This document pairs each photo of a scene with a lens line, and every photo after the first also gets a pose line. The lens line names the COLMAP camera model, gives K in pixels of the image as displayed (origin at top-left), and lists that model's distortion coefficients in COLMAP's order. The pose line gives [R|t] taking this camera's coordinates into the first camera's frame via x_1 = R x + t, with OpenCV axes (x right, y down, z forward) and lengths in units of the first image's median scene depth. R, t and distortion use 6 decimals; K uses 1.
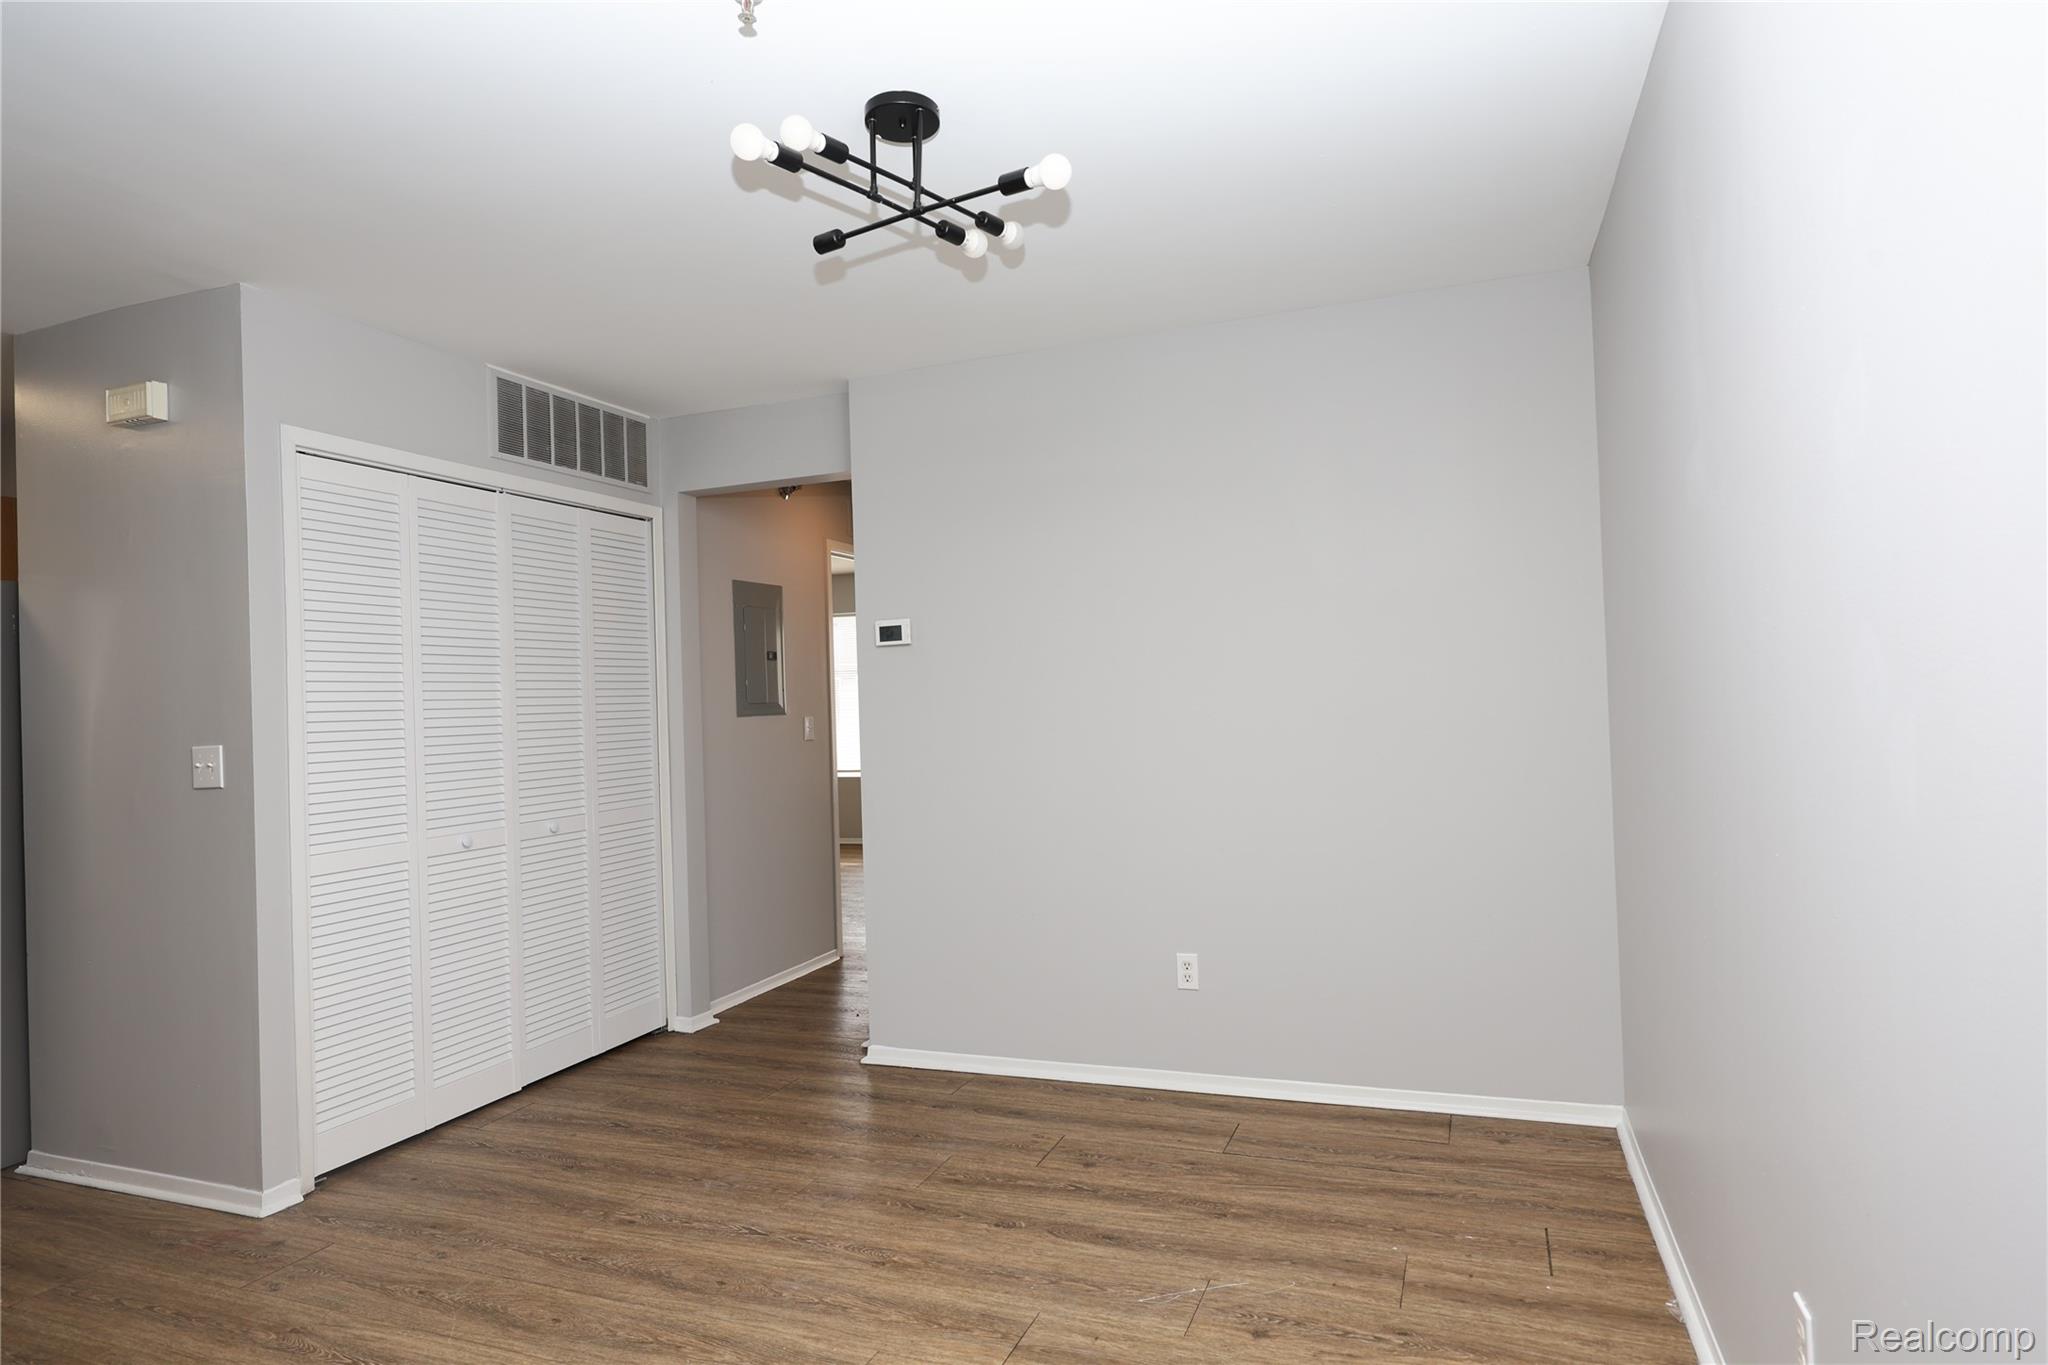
lens RADIAL K [[1137.8, 0, 1025.1], [0, 1137.8, 684.6], [0, 0, 1]] dist [0.002262, -0.000297]
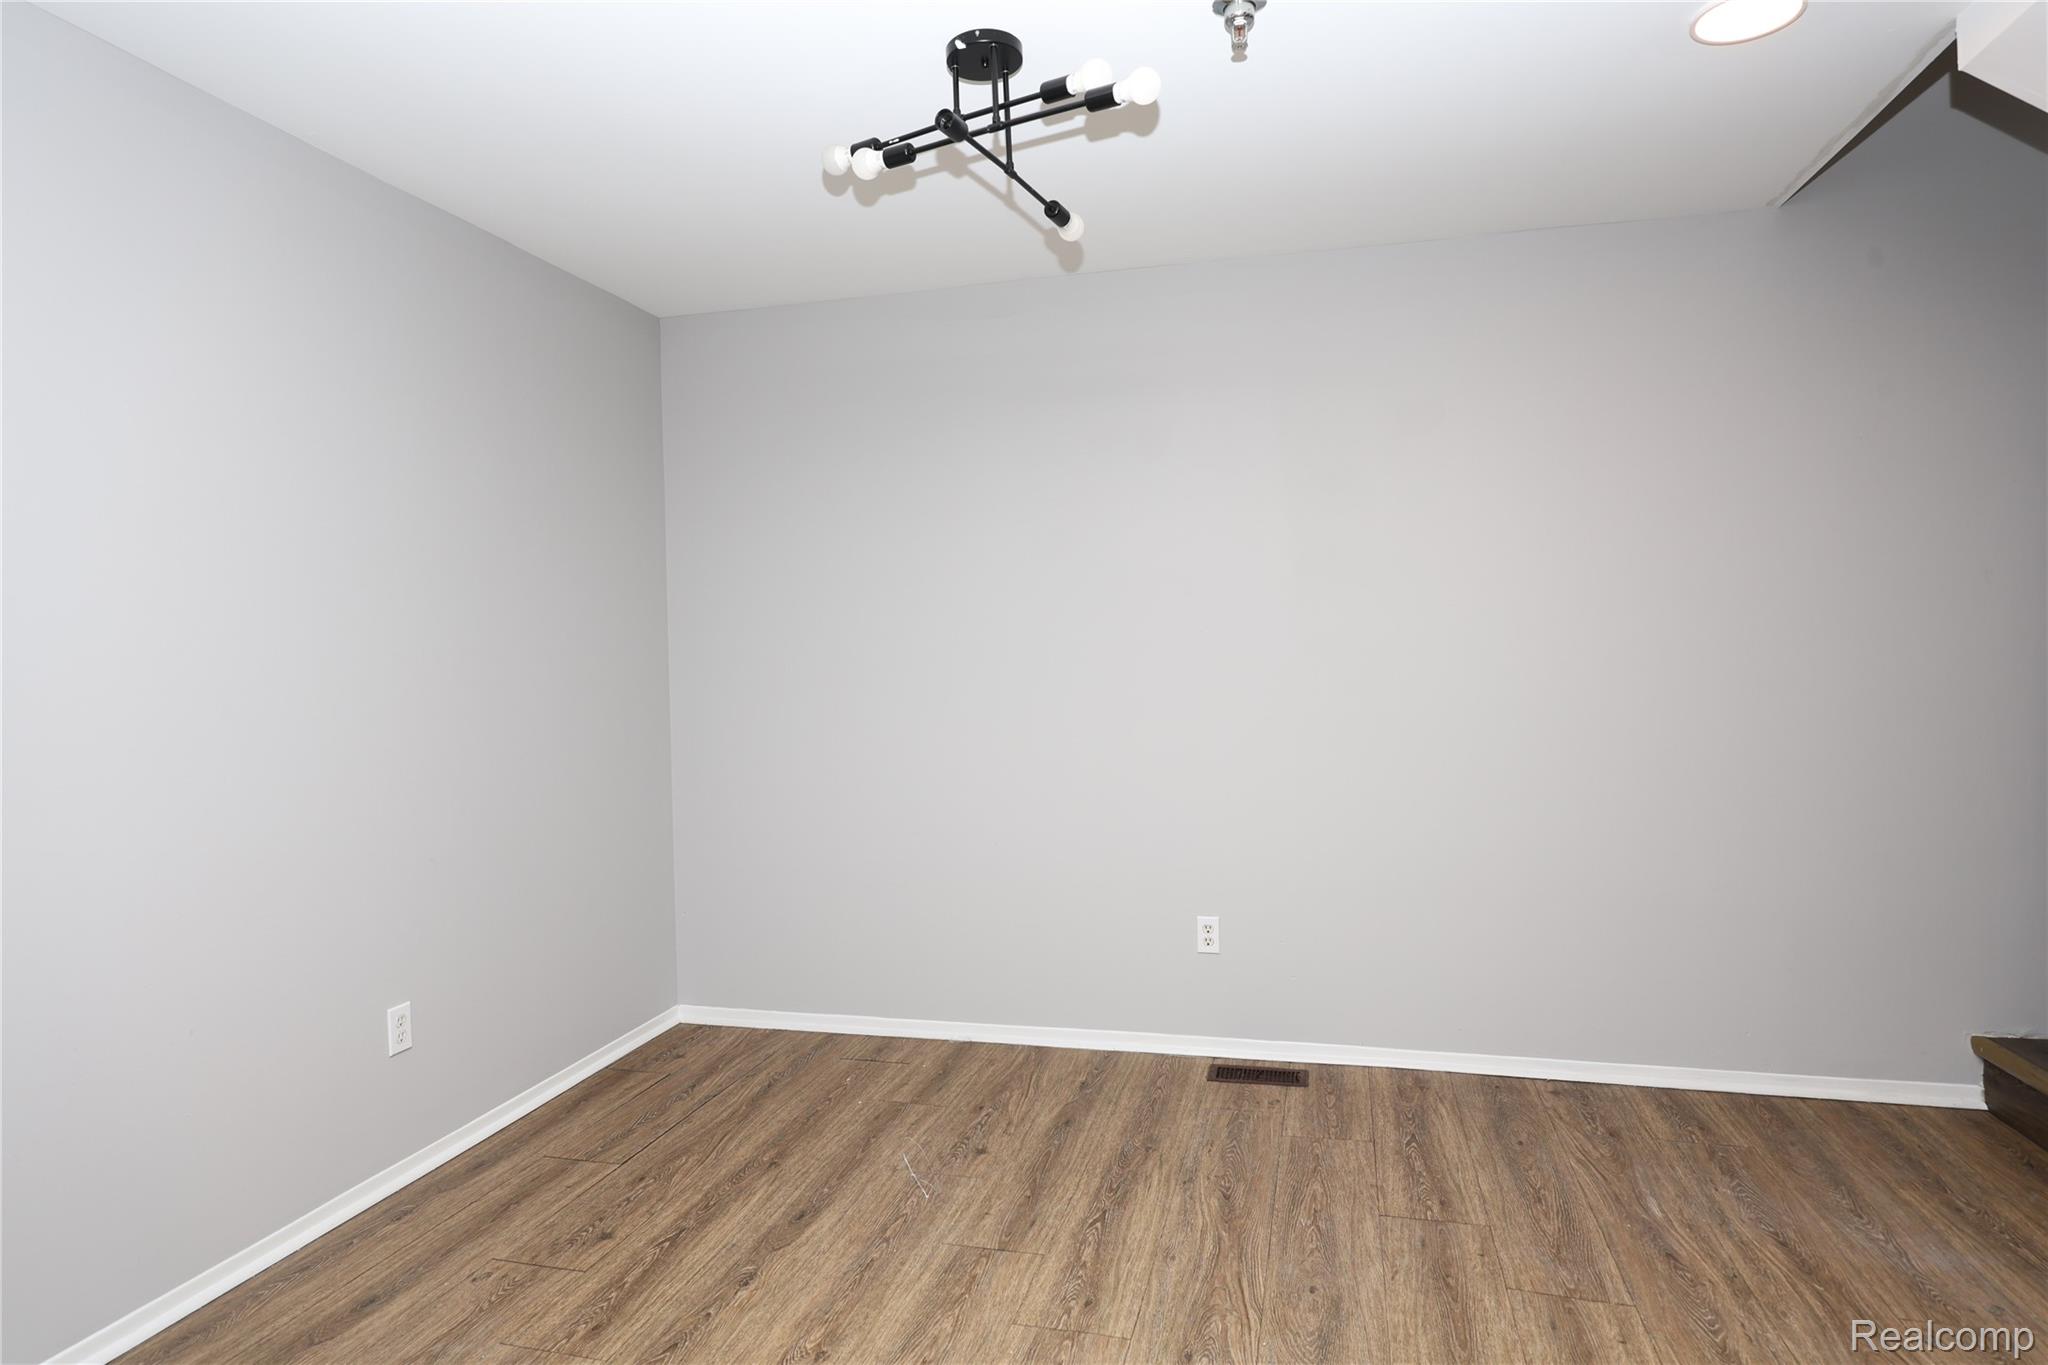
lens RADIAL K [[1137.8, 0, 1025.2], [0, 1137.8, 676.2], [0, 0, 1]] dist [0.002262, -0.000297]
pose [[-0.114119, 0.019842, 0.993269, -0.867523], [0.007076, 0.999791, -0.019159, 0.040845], [-0.993442, 0.004842, -0.114236, 0.860995]]
